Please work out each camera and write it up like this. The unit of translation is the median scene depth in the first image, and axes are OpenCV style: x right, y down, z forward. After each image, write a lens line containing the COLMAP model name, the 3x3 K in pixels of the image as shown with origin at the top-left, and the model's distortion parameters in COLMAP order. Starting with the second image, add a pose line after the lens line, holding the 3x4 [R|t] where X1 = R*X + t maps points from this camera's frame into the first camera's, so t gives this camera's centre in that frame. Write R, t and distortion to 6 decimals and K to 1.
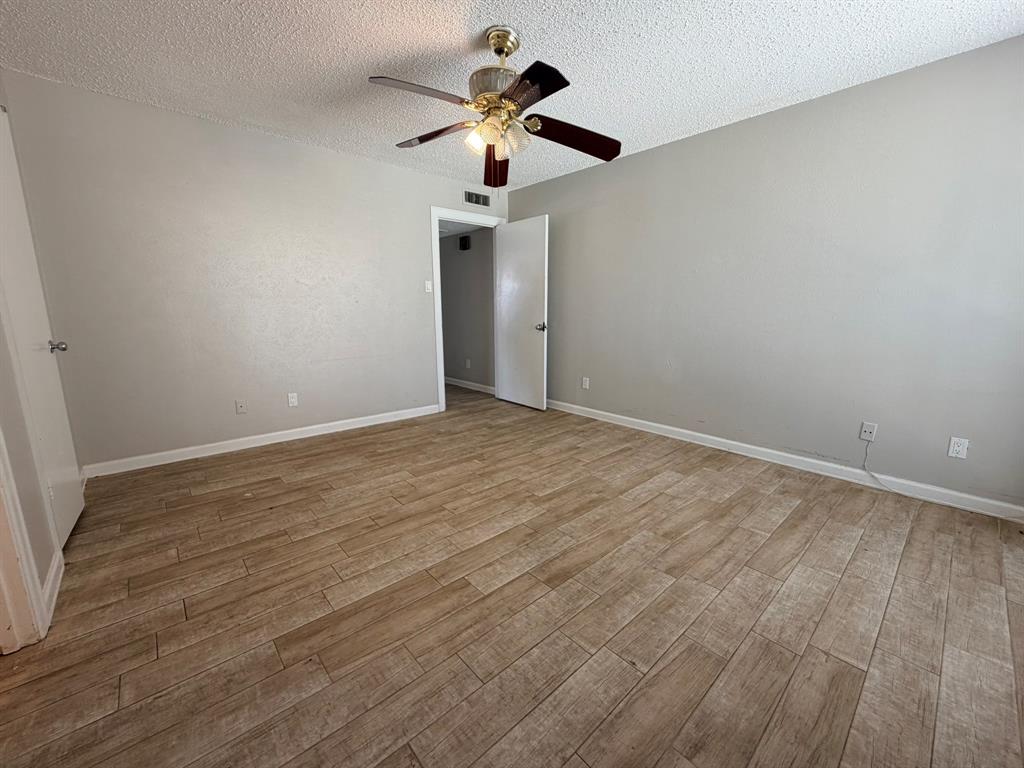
lens RADIAL K [[411.1, 0, 511.0], [0, 411.1, 379.8], [0, 0, 1]] dist [-0.000464, 0.000055]
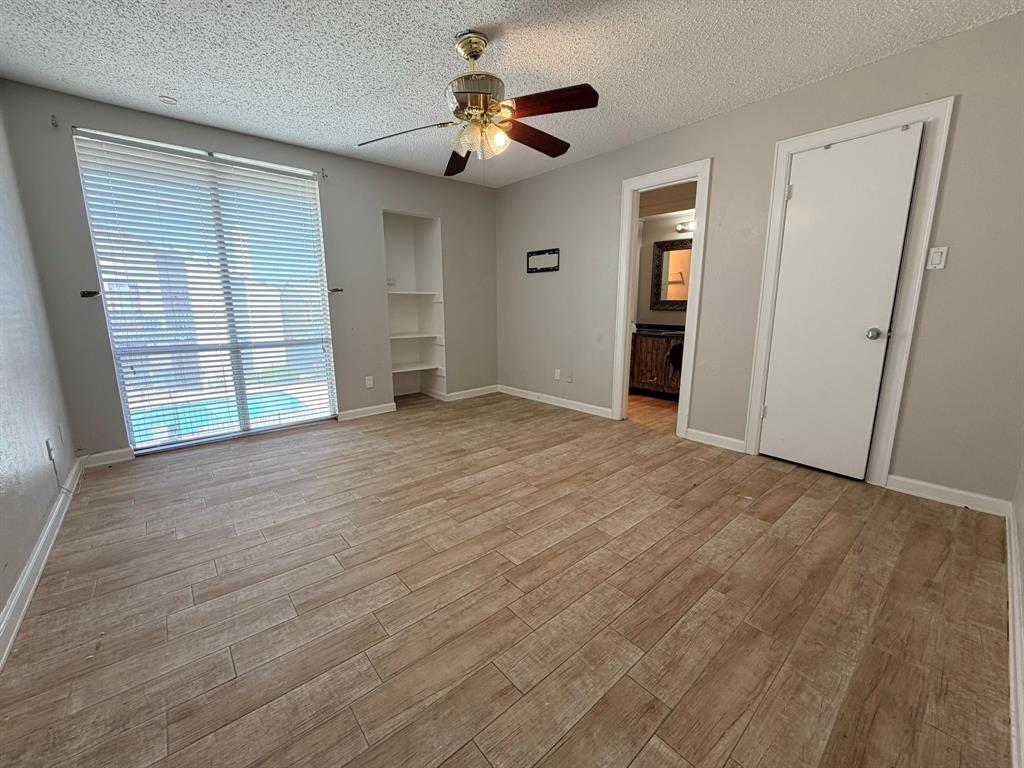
lens RADIAL K [[411.1, 0, 512.1], [0, 411.1, 388.9], [0, 0, 1]] dist [-0.000464, 0.000055]
pose [[-0.999810, -0.000159, 0.019493, -0.114167], [0.007145, 0.927394, 0.374018, -0.319475], [-0.018138, 0.374086, -0.927217, 1.833558]]
